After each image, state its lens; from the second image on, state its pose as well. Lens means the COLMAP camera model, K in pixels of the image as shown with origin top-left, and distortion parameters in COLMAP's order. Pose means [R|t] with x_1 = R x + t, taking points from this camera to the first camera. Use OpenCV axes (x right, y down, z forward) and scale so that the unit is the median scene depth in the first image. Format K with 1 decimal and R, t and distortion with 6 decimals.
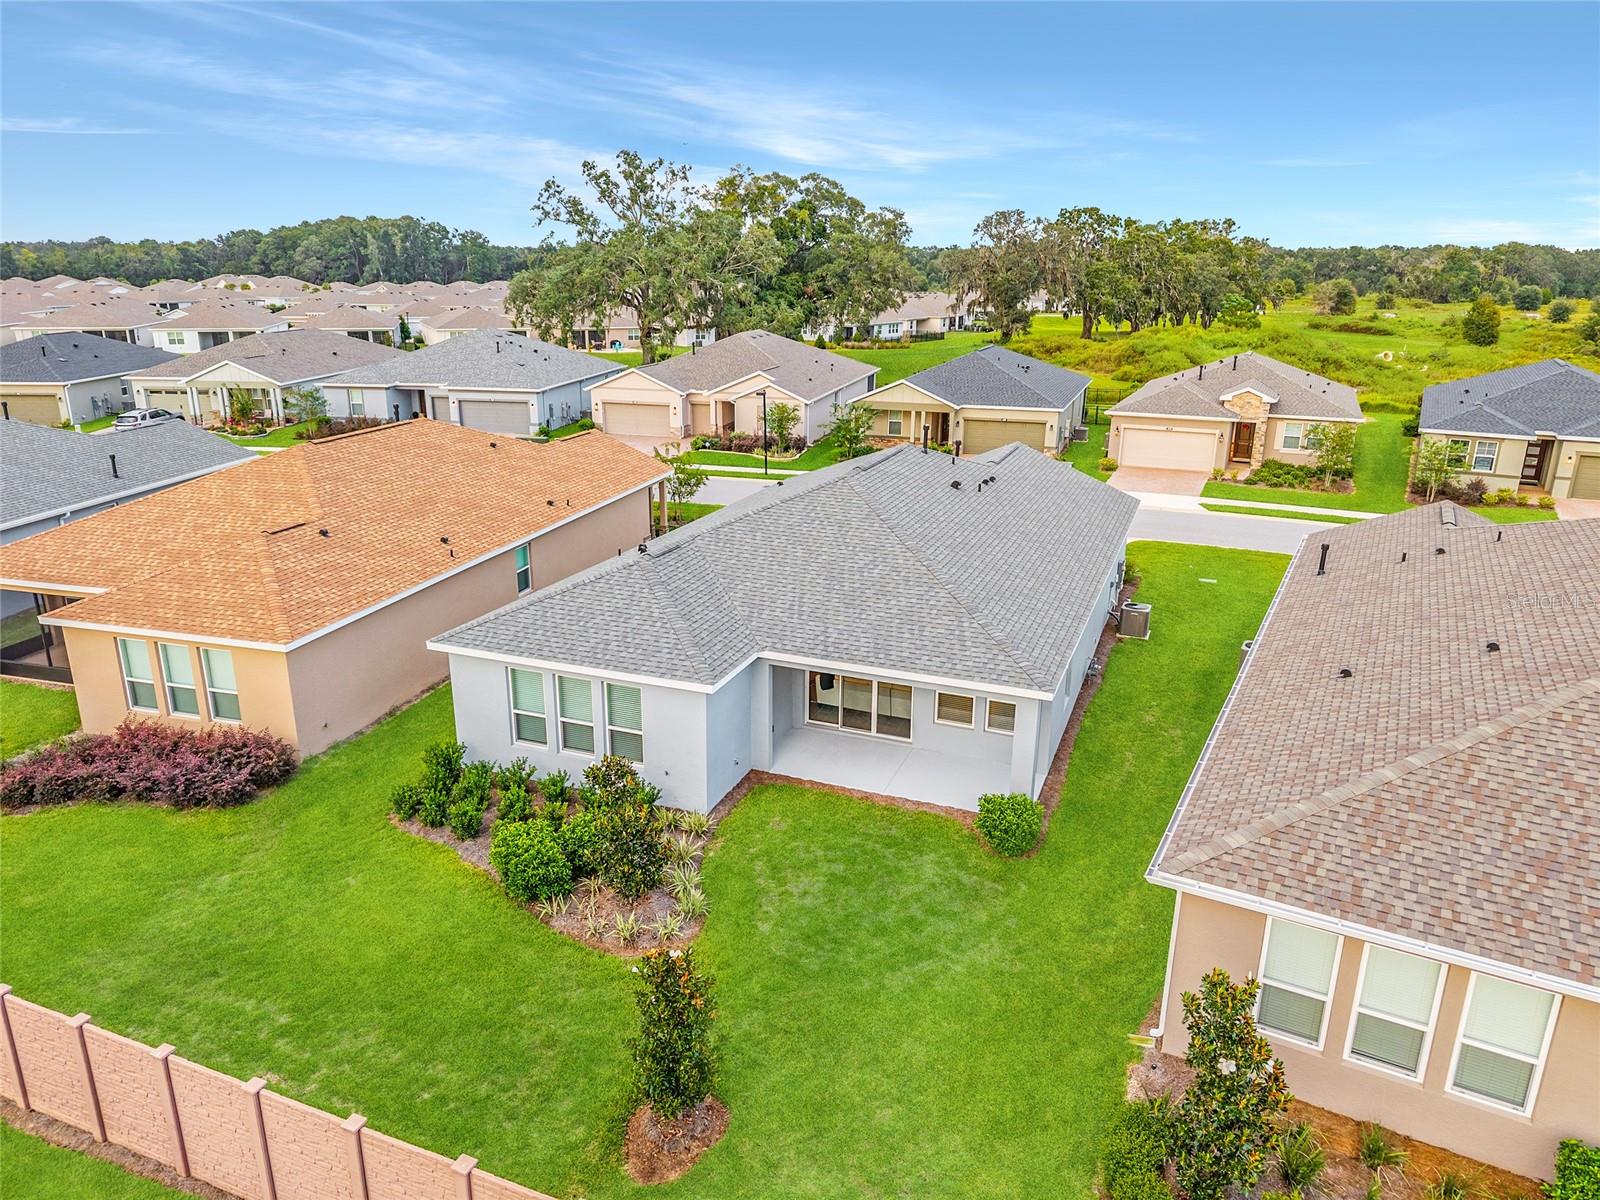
lens RADIAL K [[1062.4, 0, 790.9], [0, 1062.4, 596.1], [0, 0, 1]] dist [0.041447, -0.054115]
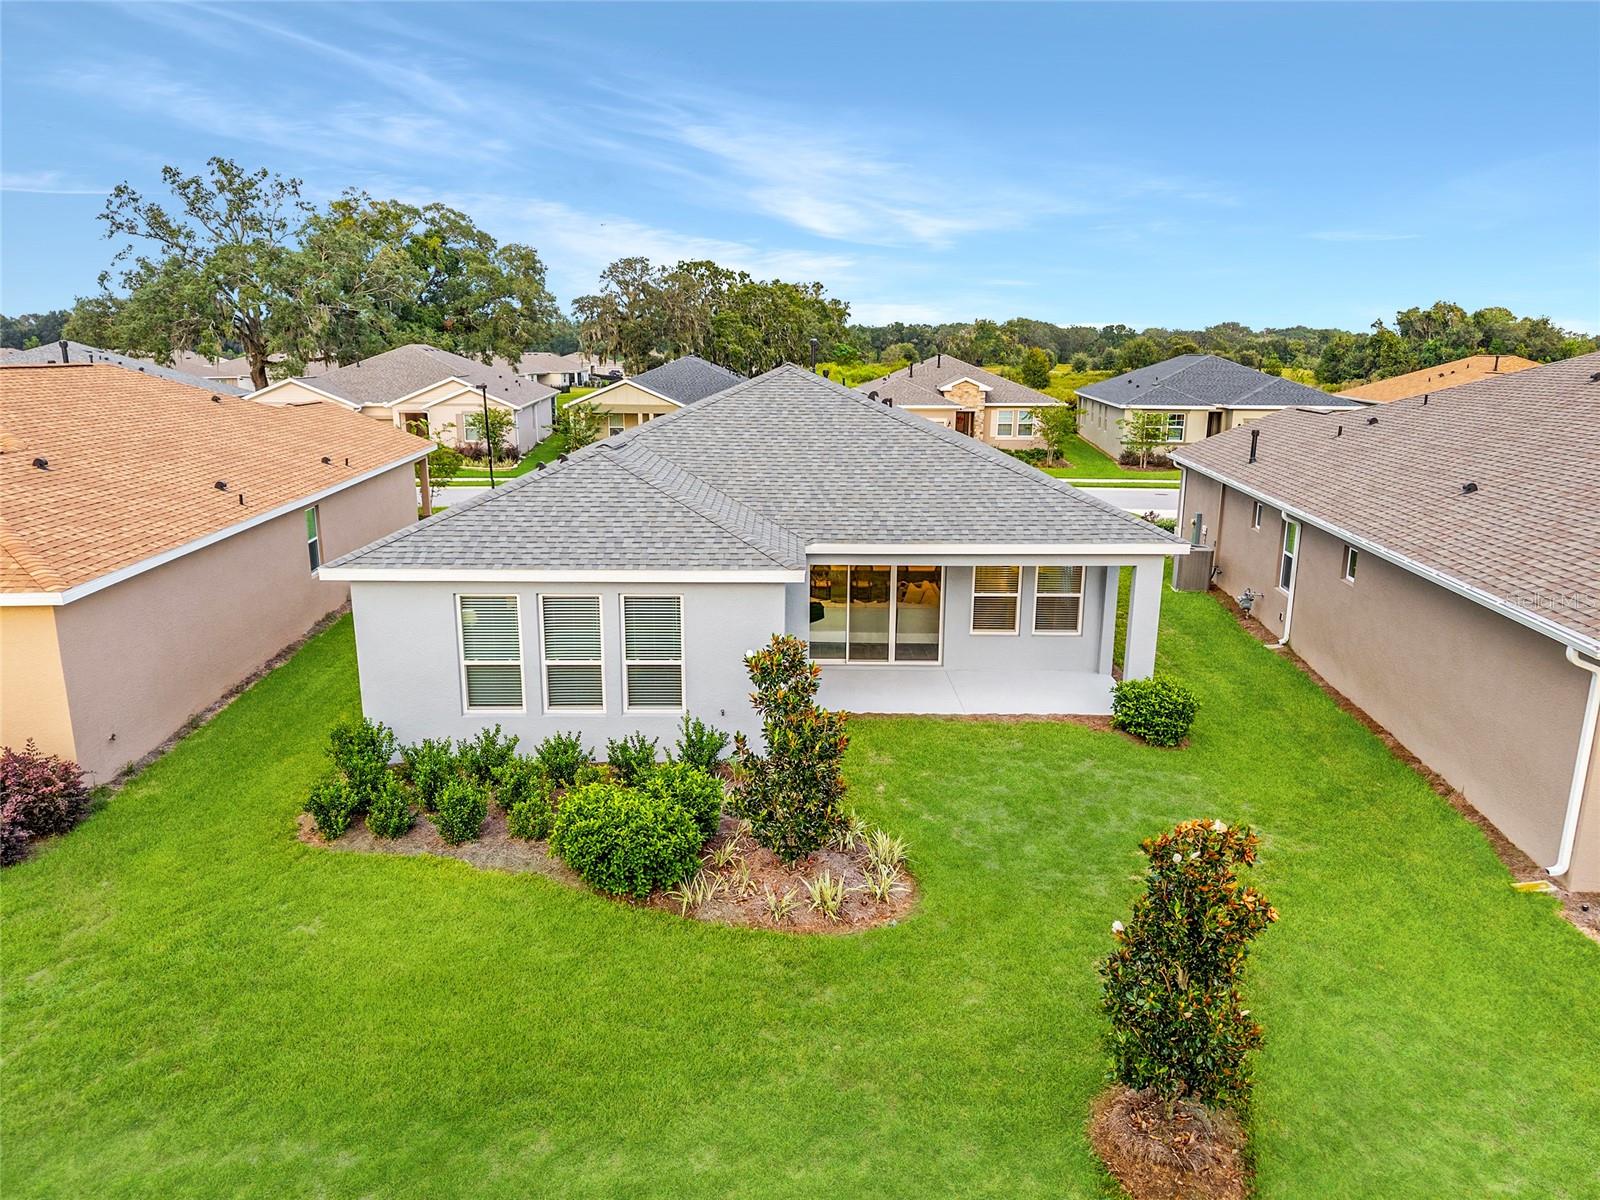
lens RADIAL K [[1067.3, 0, 789.1], [0, 1067.3, 599.7], [0, 0, 1]] dist [0.008695, -0.001579]
pose [[0.929553, -0.086784, 0.358328, -0.108502], [0.110608, 0.992776, -0.046491, 0.043179], [-0.351705, 0.082850, 0.932437, 0.104015]]
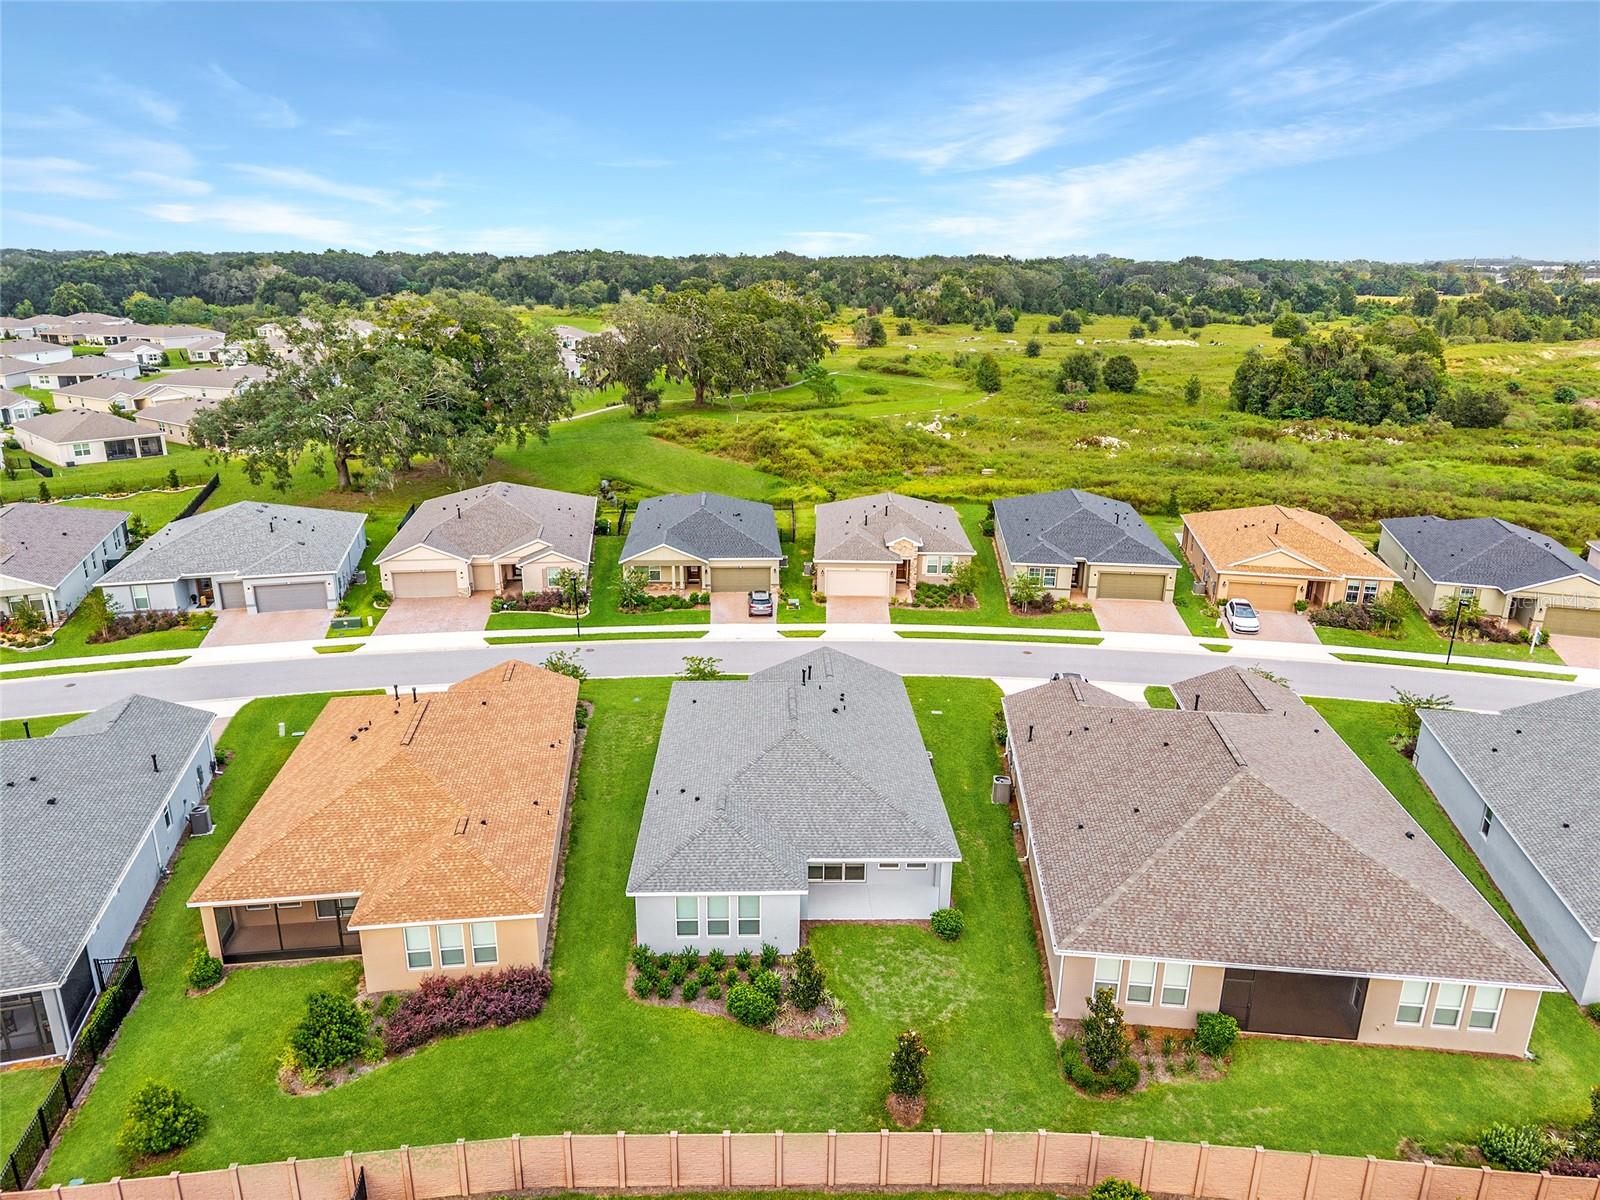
lens RADIAL K [[1062.4, 0, 790.9], [0, 1062.4, 596.1], [0, 0, 1]] dist [0.041447, -0.054115]
pose [[0.918049, -0.115657, 0.379223, -0.243609], [0.112150, 0.993195, 0.031410, -0.160389], [-0.380275, 0.013694, 0.924772, -0.246955]]
